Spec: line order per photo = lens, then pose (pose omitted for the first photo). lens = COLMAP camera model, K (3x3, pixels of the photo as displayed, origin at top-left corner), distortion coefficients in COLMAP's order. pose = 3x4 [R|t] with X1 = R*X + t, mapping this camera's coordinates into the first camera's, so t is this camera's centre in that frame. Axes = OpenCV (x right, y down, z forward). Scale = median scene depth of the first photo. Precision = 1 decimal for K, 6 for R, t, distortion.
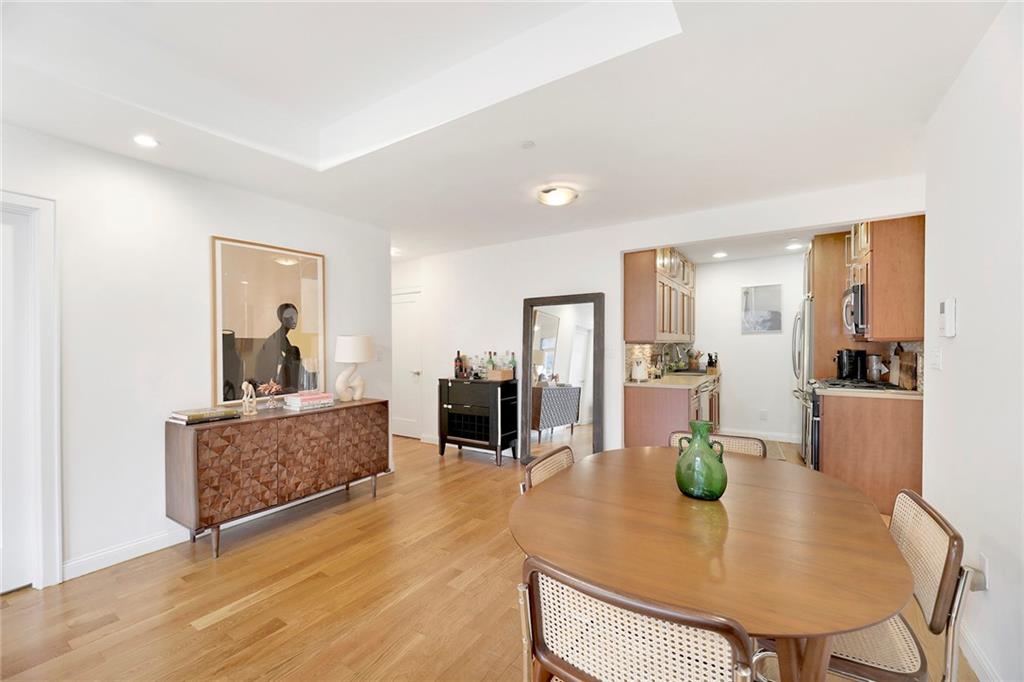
lens RADIAL K [[432.2, 0, 498.4], [0, 432.2, 344.9], [0, 0, 1]] dist [-0.000532, -0.000101]
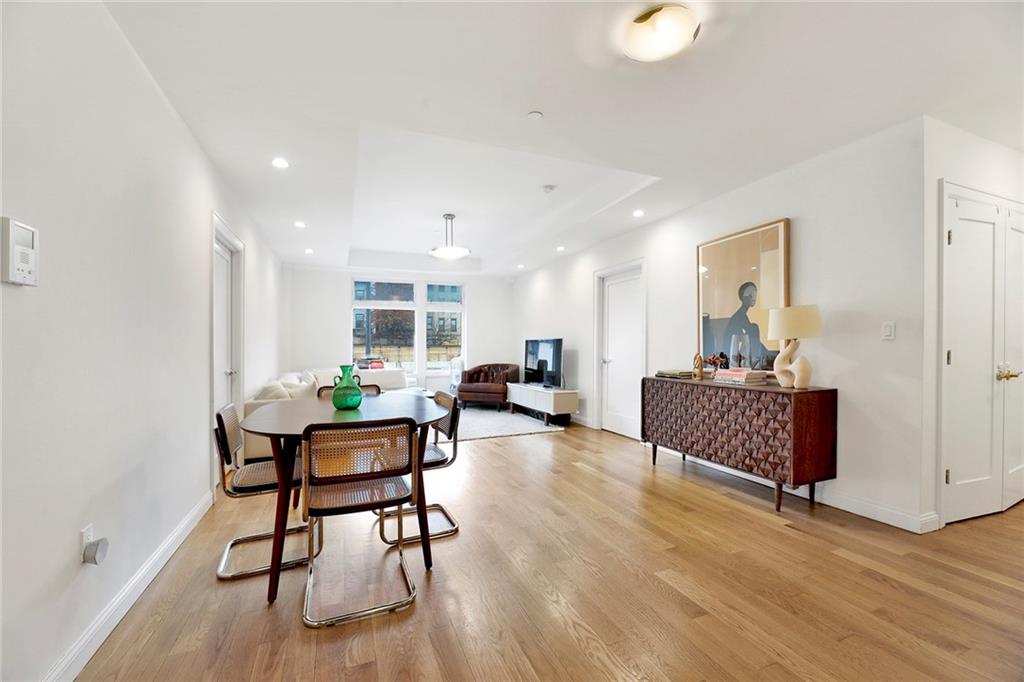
lens RADIAL K [[408.1, 0, 508.3], [0, 408.1, 350.1], [0, 0, 1]] dist [-0.005172, -0.000536]
pose [[-0.563321, 0.022163, -0.825941, 0.561344], [0.010505, 0.999751, 0.019662, 0.035681], [0.826172, 0.002400, -0.563413, 0.947140]]
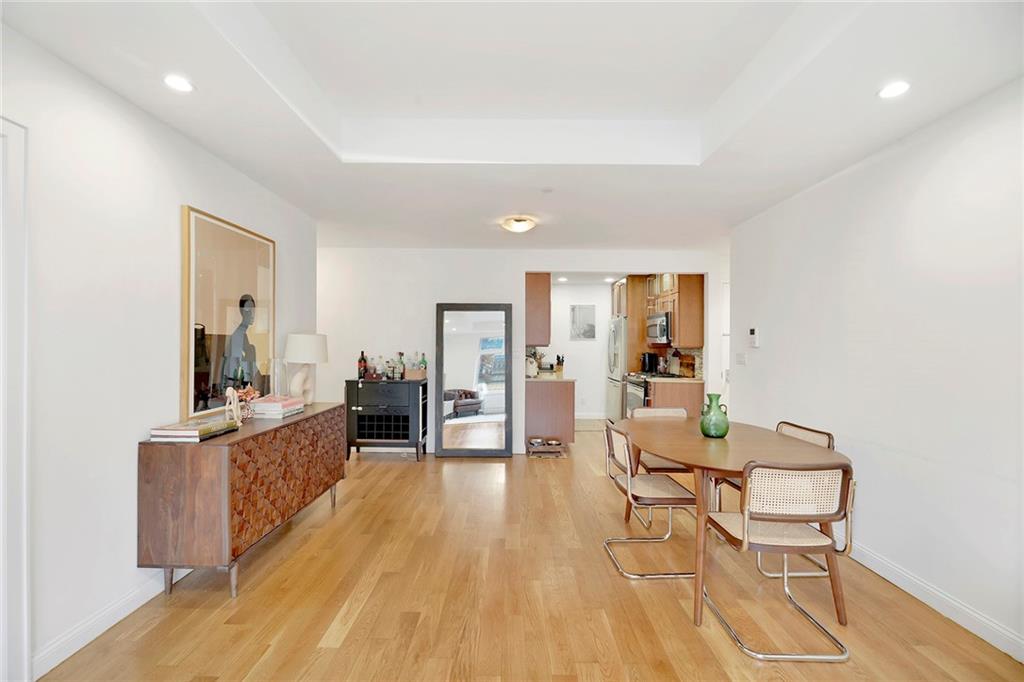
lens RADIAL K [[437.2, 0, 507.6], [0, 437.2, 343.5], [0, 0, 1]] dist [-0.000444, -0.000069]
pose [[0.829938, 0.018747, 0.557541, -0.474975], [-0.016415, 0.999823, -0.009183, 0.000100], [-0.557615, -0.001531, 0.830098, 0.000820]]
